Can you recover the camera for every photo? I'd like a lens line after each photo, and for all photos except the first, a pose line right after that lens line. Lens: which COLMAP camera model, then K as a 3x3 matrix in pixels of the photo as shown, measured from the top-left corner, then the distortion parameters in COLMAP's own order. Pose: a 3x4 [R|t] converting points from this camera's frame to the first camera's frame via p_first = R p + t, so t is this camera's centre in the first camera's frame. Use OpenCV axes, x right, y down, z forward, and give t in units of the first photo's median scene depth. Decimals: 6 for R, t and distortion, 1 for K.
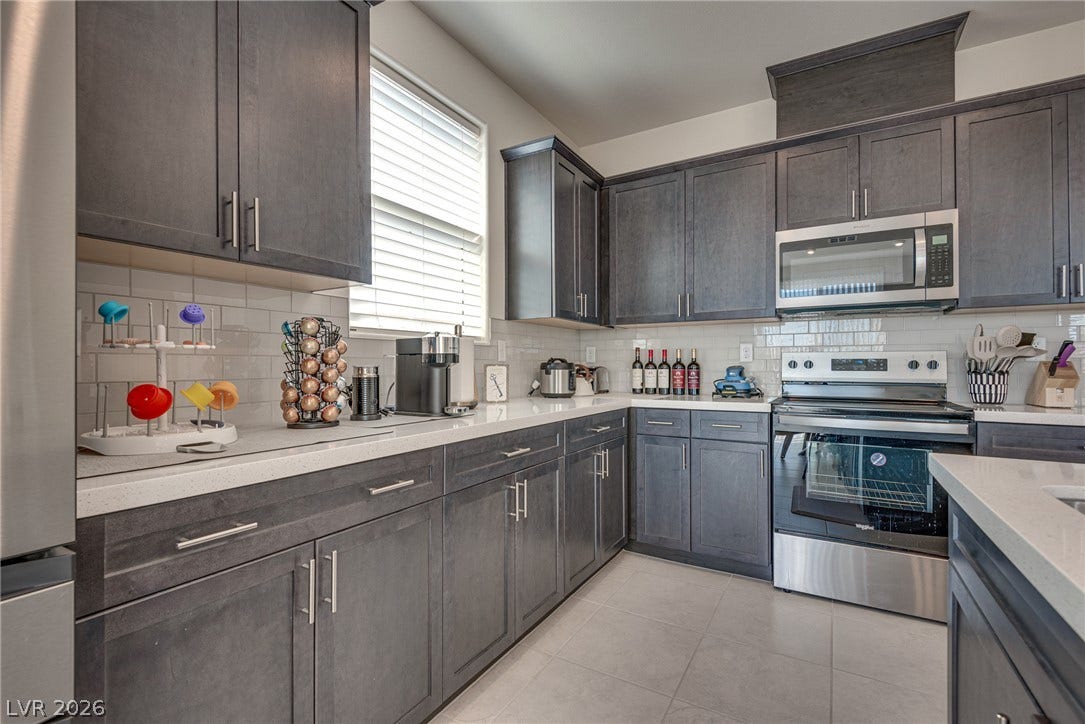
lens RADIAL K [[494.4, 0, 537.6], [0, 494.4, 363.0], [0, 0, 1]] dist [0.014446, -0.006543]
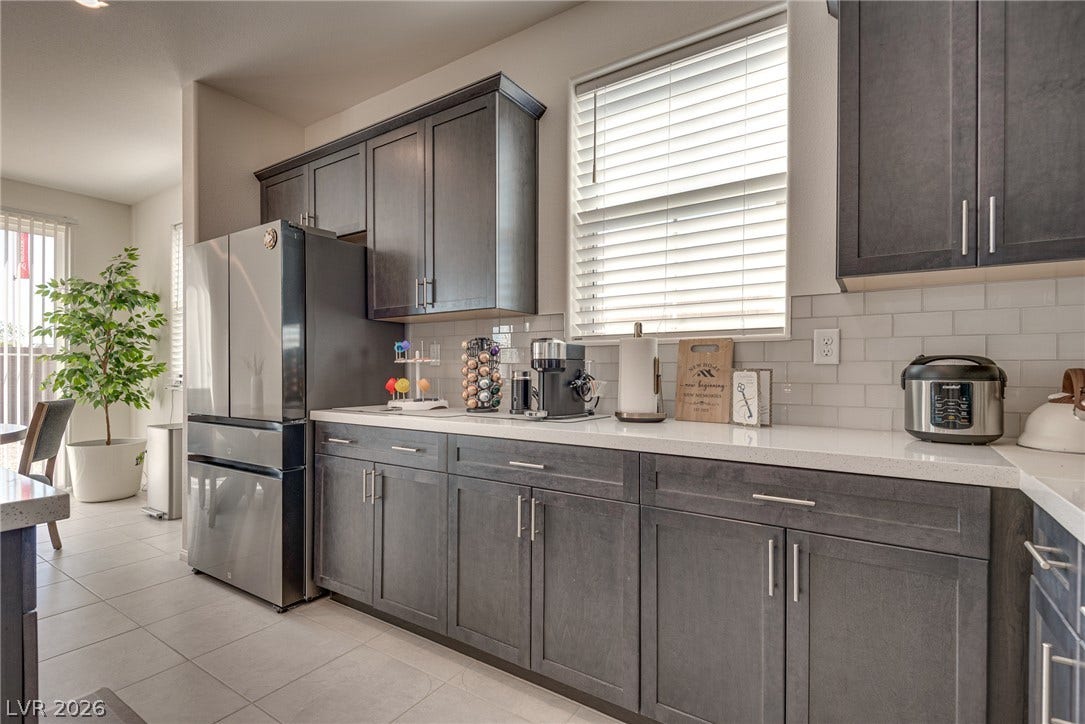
lens RADIAL K [[494.4, 0, 550.4], [0, 494.4, 364.7], [0, 0, 1]] dist [0.014446, -0.006543]
pose [[-0.041022, -0.010125, -0.999107, 0.561671], [0.004830, 0.999935, -0.010332, 0.002847], [0.999147, -0.005249, -0.040970, 0.721182]]
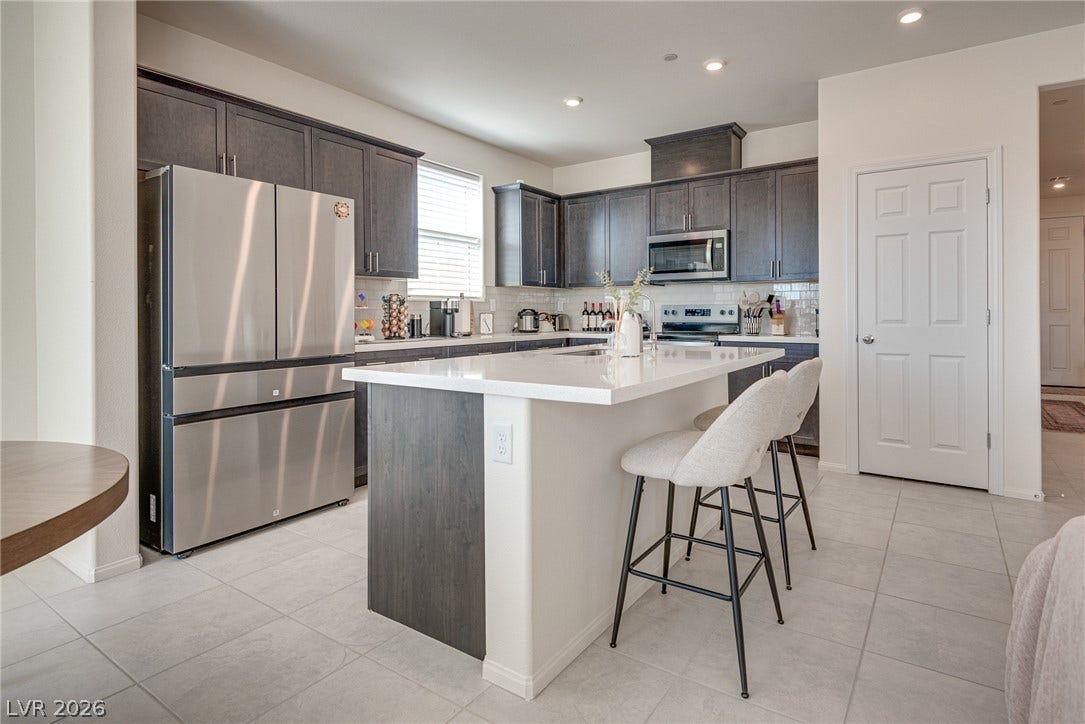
lens RADIAL K [[550.1, 0, 571.2], [0, 550.1, 313.7], [0, 0, 1]] dist [-0.014331, -0.000602]
pose [[0.998885, -0.002416, -0.047155, 0.297467], [0.002748, 0.999972, 0.006963, -0.006748], [0.047137, -0.007085, 0.998863, -0.912493]]
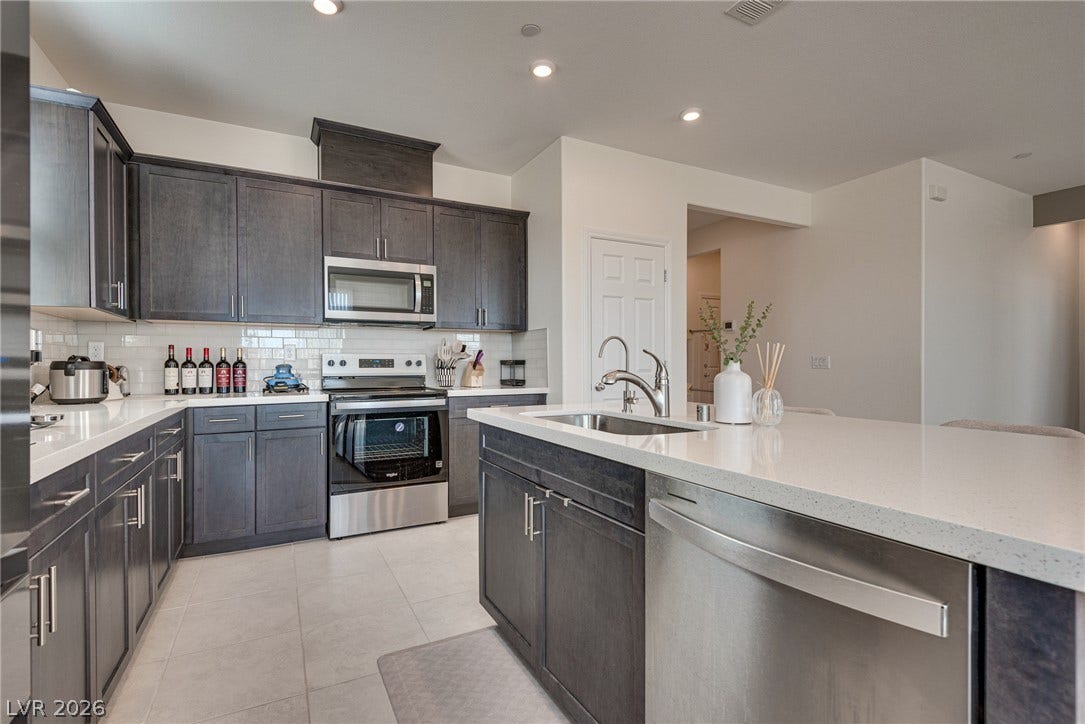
lens RADIAL K [[494.4, 0, 529.2], [0, 494.4, 370.2], [0, 0, 1]] dist [0.014446, -0.006543]
pose [[0.524691, -0.013759, 0.851182, -0.302100], [-0.001811, 0.999849, 0.017278, -0.001677], [-0.851291, -0.010607, 0.524587, -0.082615]]
